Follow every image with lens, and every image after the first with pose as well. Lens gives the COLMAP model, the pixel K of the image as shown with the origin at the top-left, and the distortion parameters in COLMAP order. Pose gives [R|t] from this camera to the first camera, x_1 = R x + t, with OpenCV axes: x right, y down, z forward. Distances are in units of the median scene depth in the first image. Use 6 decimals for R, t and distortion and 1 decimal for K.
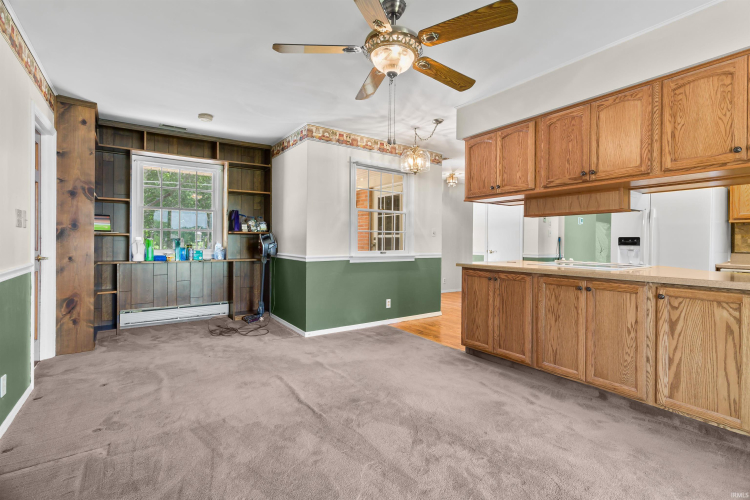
lens RADIAL K [[352.3, 0, 375.0], [0, 352.3, 239.7], [0, 0, 1]] dist [0.004128, 0.000347]
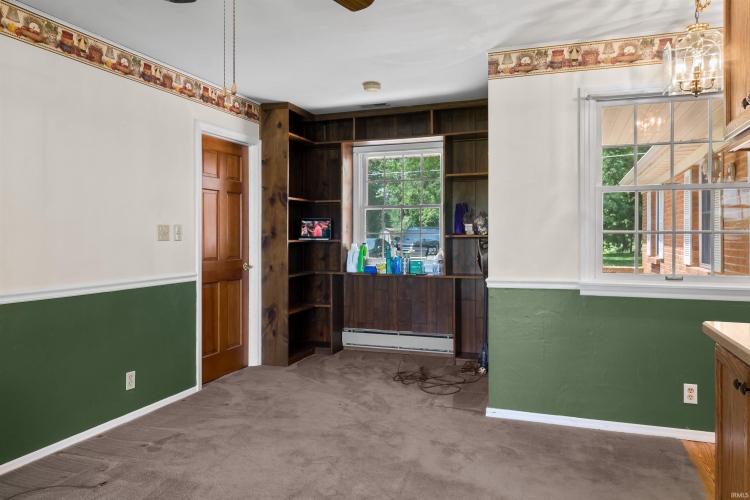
lens RADIAL K [[521.1, 0, 375.6], [0, 521.1, 233.5], [0, 0, 1]] dist [0.002882, 0.000246]
pose [[0.576123, -0.012449, -0.817268, 0.453582], [0.008893, 0.999920, -0.008962, -0.023840], [0.817315, -0.002105, 0.576188, 0.384788]]
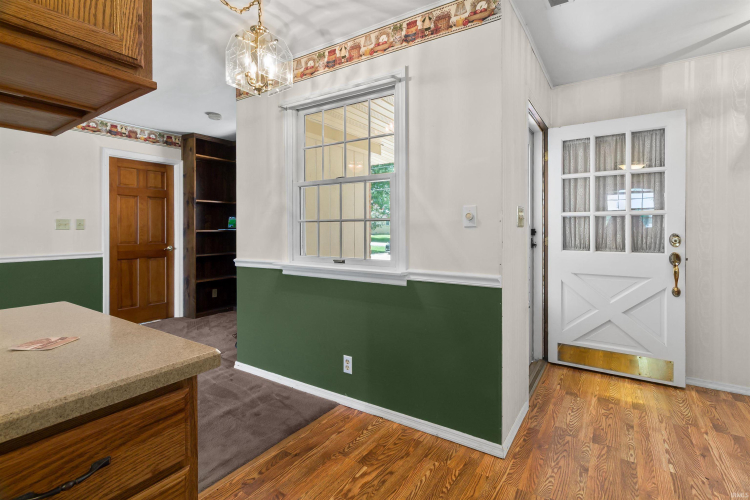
lens RADIAL K [[356.7, 0, 374.6], [0, 356.7, 230.3], [0, 0, 1]] dist [0.000675, -0.000238]
pose [[0.365724, -0.009206, -0.930678, 0.679190], [0.008257, 0.999944, -0.006646, -0.005998], [0.930687, -0.005254, 0.365779, 1.108422]]
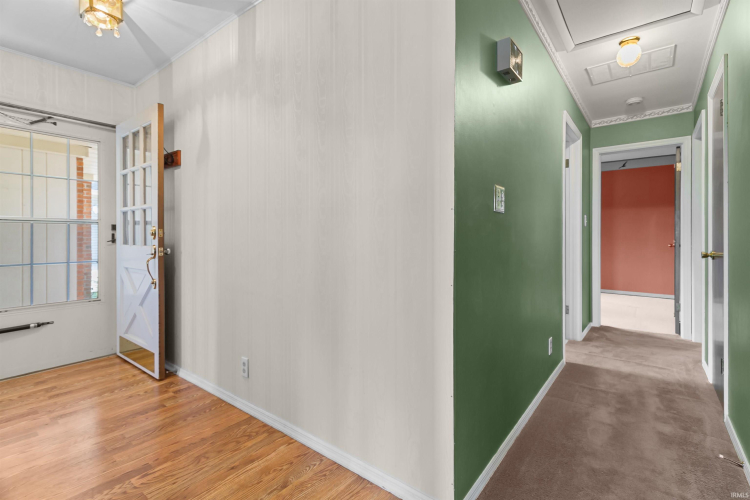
lens RADIAL K [[352.3, 0, 375.0], [0, 352.3, 239.7], [0, 0, 1]] dist [0.004128, 0.000347]
pose [[0.296623, -0.001142, -0.954994, 1.048365], [0.009048, 0.999958, 0.001614, 0.030415], [0.954952, -0.009120, 0.296621, 2.155490]]
